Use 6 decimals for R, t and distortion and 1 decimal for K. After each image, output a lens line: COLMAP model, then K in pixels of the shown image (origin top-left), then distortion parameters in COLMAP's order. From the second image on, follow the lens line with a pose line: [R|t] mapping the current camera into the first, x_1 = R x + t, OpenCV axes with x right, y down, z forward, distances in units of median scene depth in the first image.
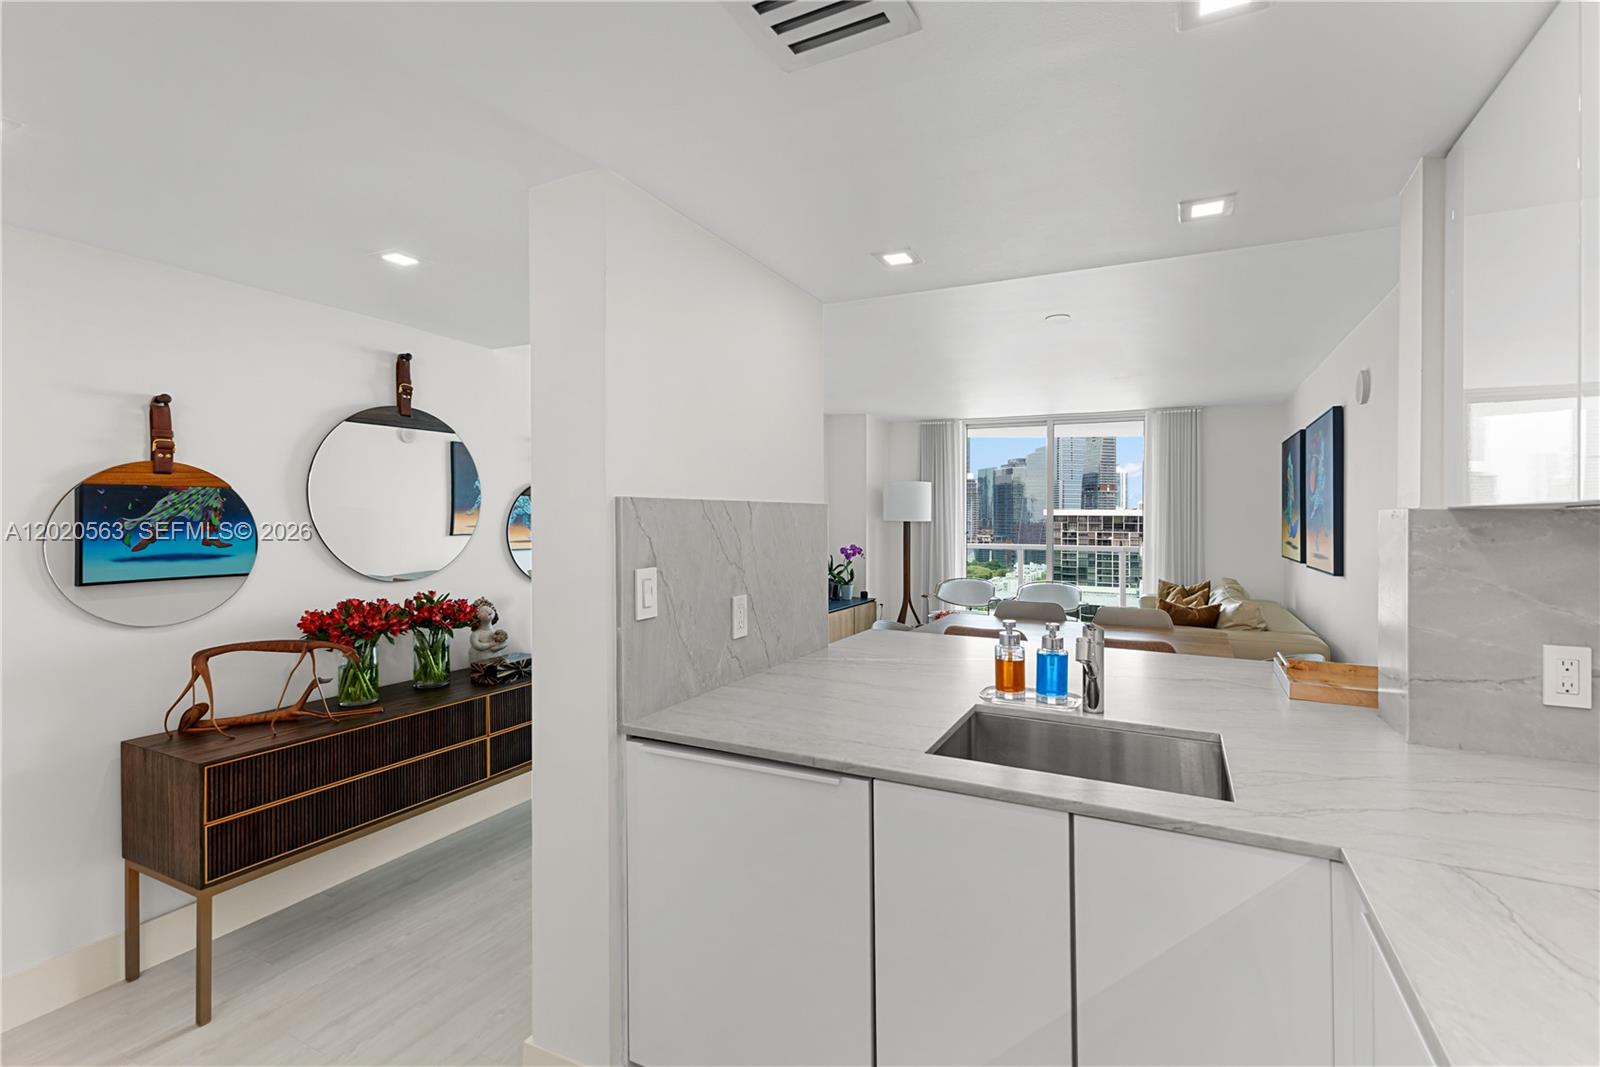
lens RADIAL K [[716.3, 0, 840.7], [0, 716.3, 519.6], [0, 0, 1]] dist [-0.000903, 0.000134]
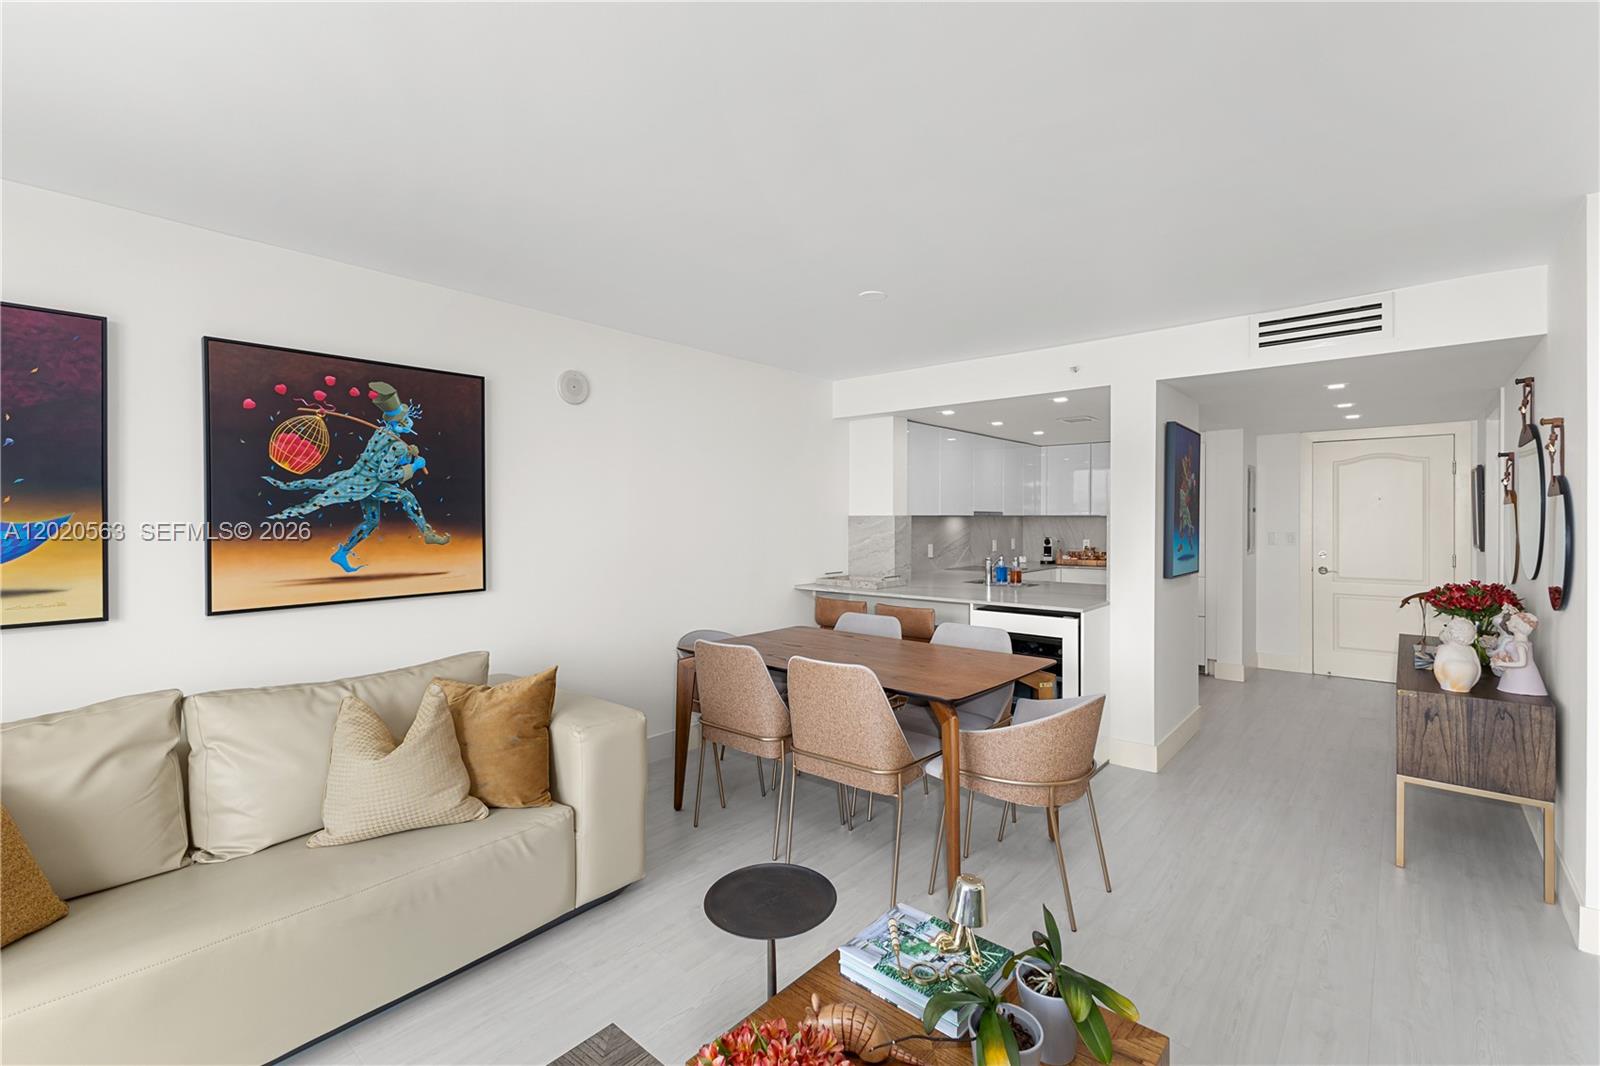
lens RADIAL K [[723.3, 0, 813.6], [0, 723.3, 517.4], [0, 0, 1]] dist [0.013106, -0.000323]
pose [[-0.971215, -0.006353, 0.238118, 0.085972], [-0.004875, 0.999965, 0.006797, -0.006114], [-0.238153, 0.005440, -0.971212, 0.987674]]
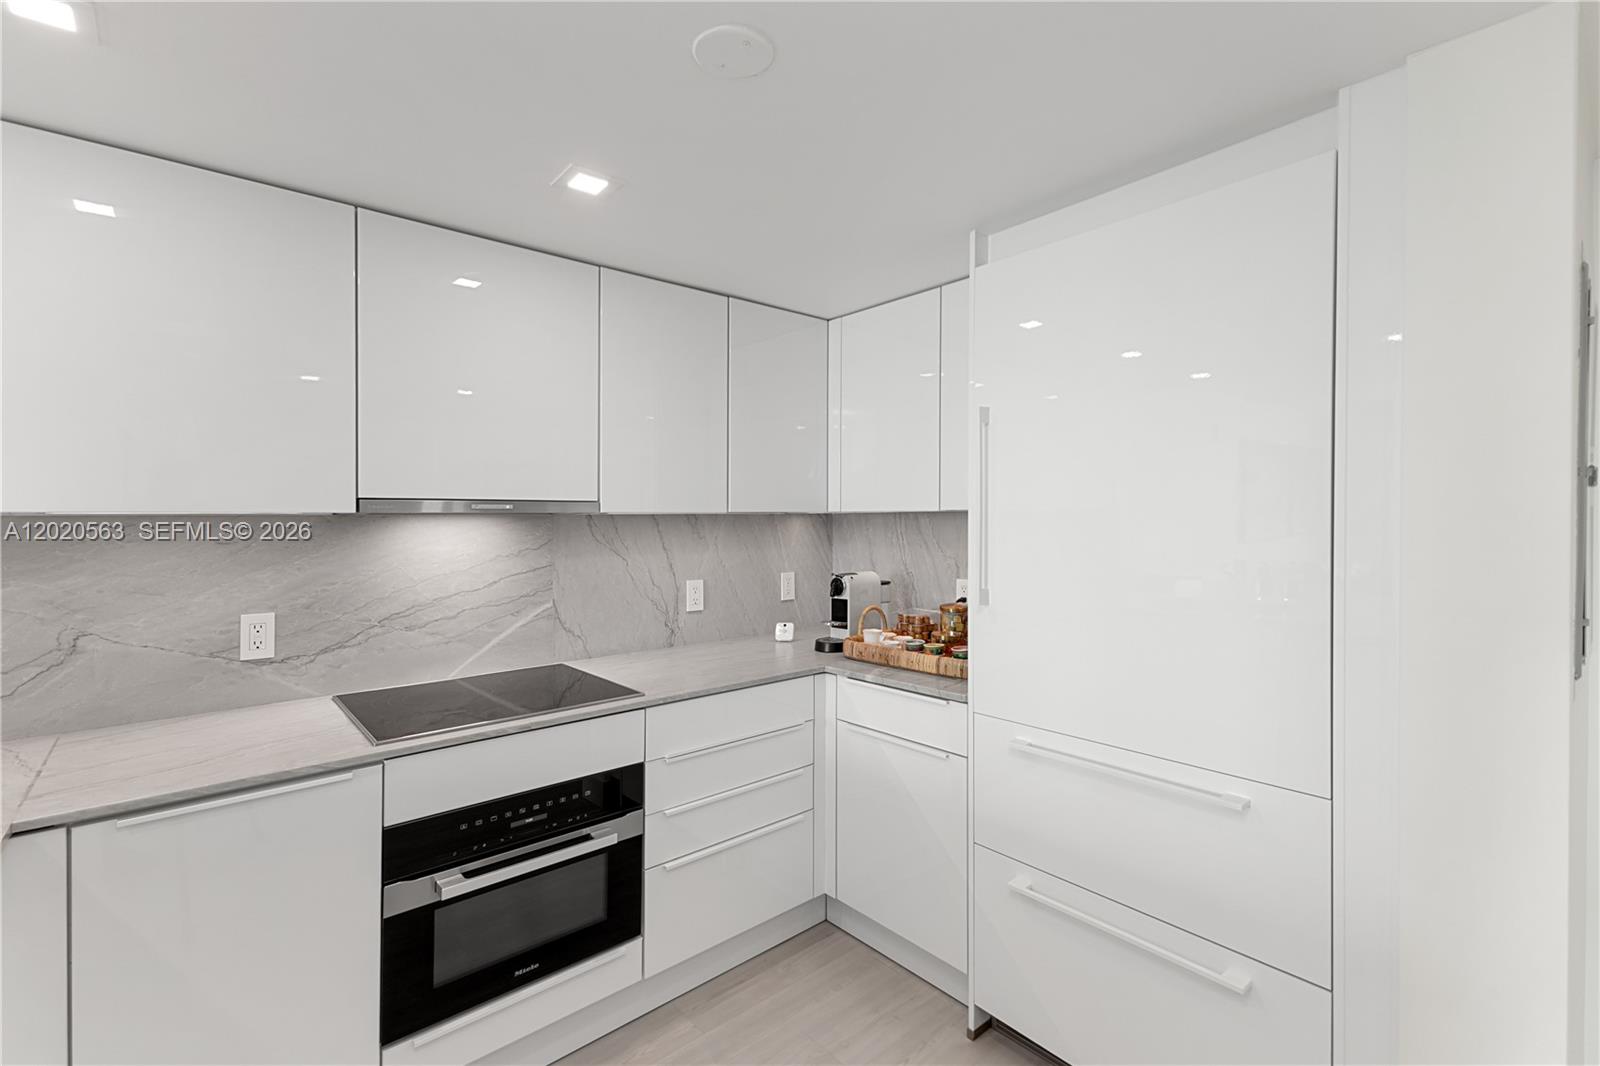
lens RADIAL K [[702.7, 0, 794.6], [0, 702.7, 525.6], [0, 0, 1]] dist [0.013132, 0.000094]
pose [[-0.908899, -0.006361, 0.416967, -0.124654], [0.001316, 0.999835, 0.018121, -0.003044], [-0.417013, 0.017019, -0.908741, 0.215479]]
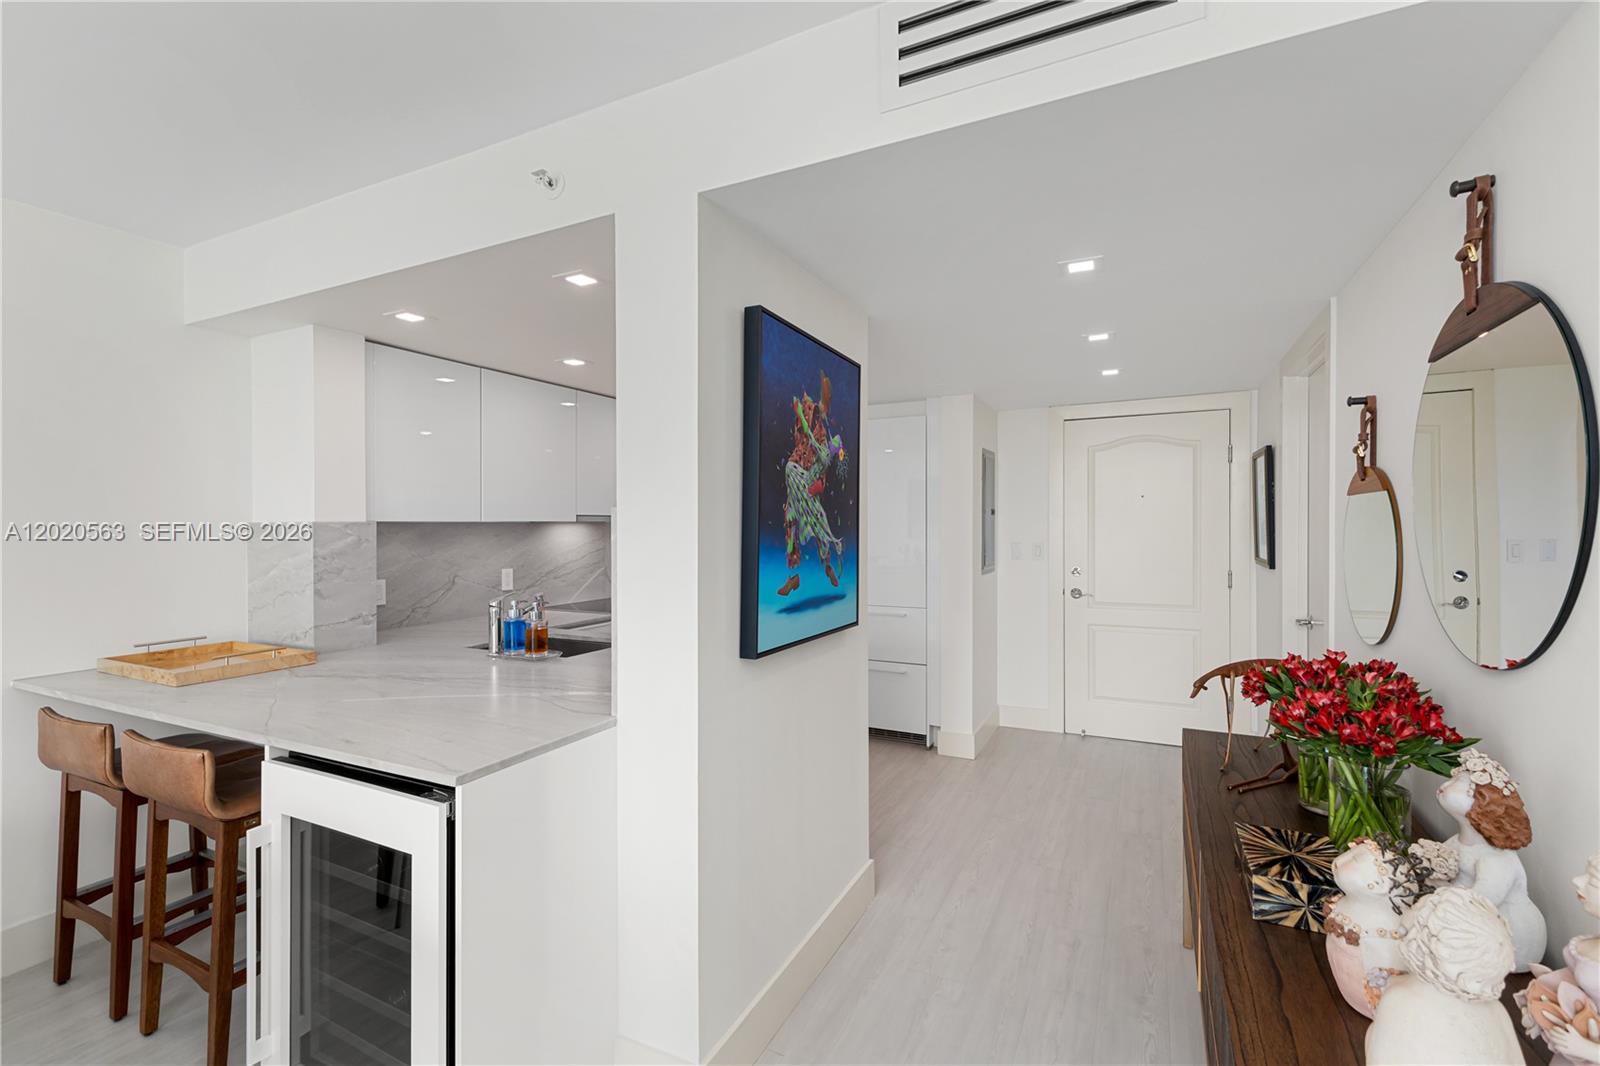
lens RADIAL K [[699.7, 0, 796.8], [0, 699.7, 532.2], [0, 0, 1]] dist [0.013368, 0.000338]
pose [[-0.999653, -0.001030, 0.026333, -0.078125], [-0.000588, 0.999859, 0.016807, -0.004145], [-0.026347, 0.016785, -0.999512, 0.599488]]
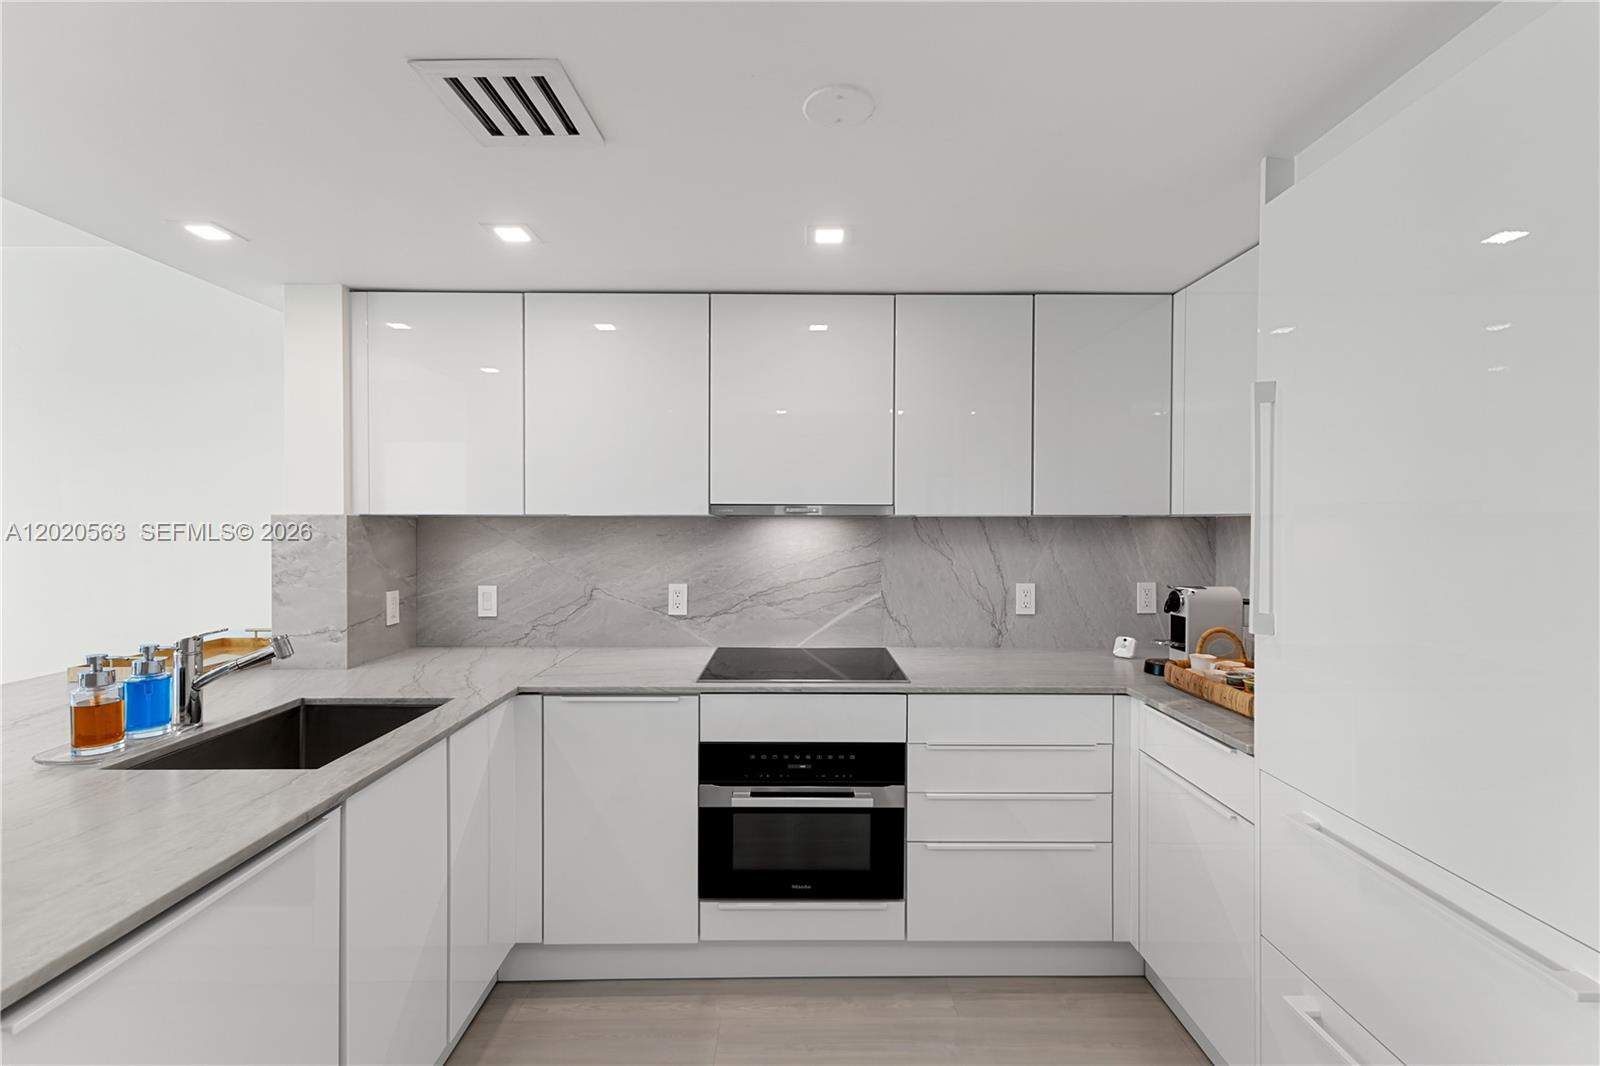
lens RADIAL K [[694.7, 0, 800.4], [0, 694.7, 531.6], [0, 0, 1]] dist [0.020440, -0.007403]
pose [[-0.427634, -0.021924, 0.903686, -0.200994], [-0.000835, 0.999715, 0.023859, -0.003319], [-0.903952, 0.009449, -0.427530, 0.162196]]
